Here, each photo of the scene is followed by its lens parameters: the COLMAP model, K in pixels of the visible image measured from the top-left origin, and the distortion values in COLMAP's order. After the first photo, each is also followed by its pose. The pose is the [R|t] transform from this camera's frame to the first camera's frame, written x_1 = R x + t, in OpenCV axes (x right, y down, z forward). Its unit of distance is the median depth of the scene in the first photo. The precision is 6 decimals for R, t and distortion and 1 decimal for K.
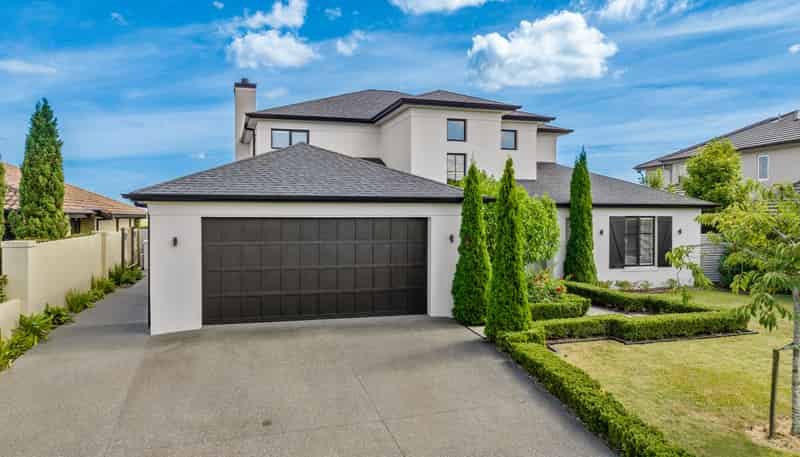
lens RADIAL K [[579.5, 0, 402.7], [0, 579.5, 205.7], [0, 0, 1]] dist [-0.027057, -0.002746]
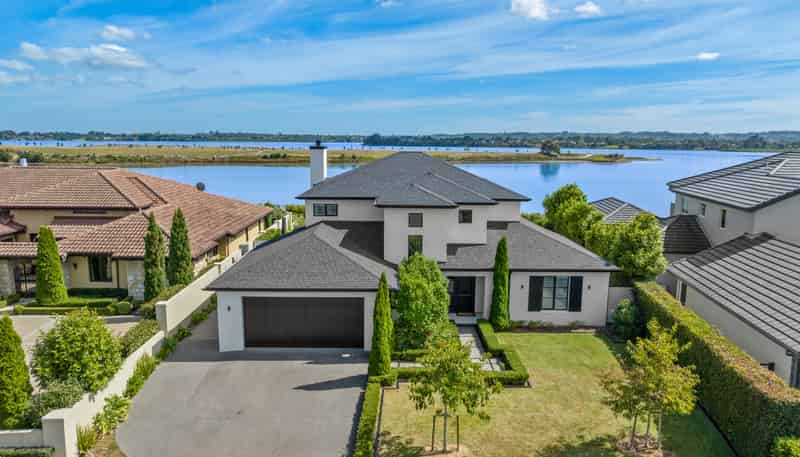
lens RADIAL K [[579.5, 0, 402.7], [0, 579.5, 205.7], [0, 0, 1]] dist [-0.027057, -0.002746]
pose [[0.959367, 0.043812, -0.278741, 0.483023], [-0.004772, 0.990250, 0.139222, -0.378759], [0.282122, -0.132235, 0.950221, -0.461092]]
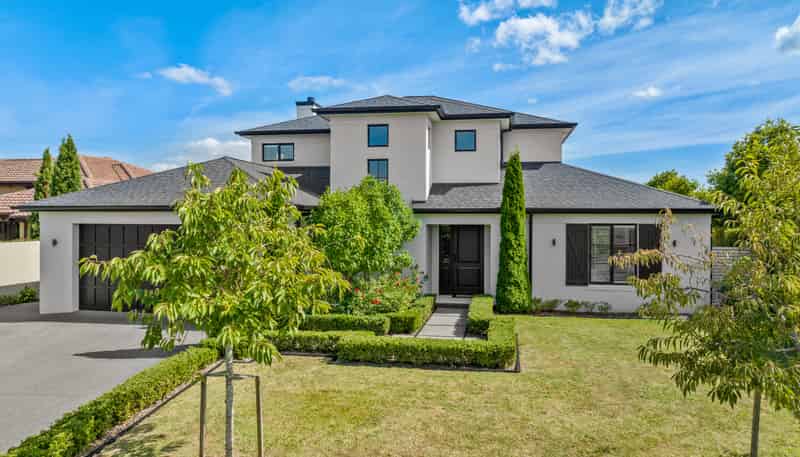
lens RADIAL K [[579.5, 0, 402.7], [0, 579.5, 205.7], [0, 0, 1]] dist [-0.027057, -0.002746]
pose [[0.885854, -0.009108, -0.463875, 0.581649], [0.006757, 0.999955, -0.006730, -0.004234], [0.463915, 0.002827, 0.885875, 0.144661]]
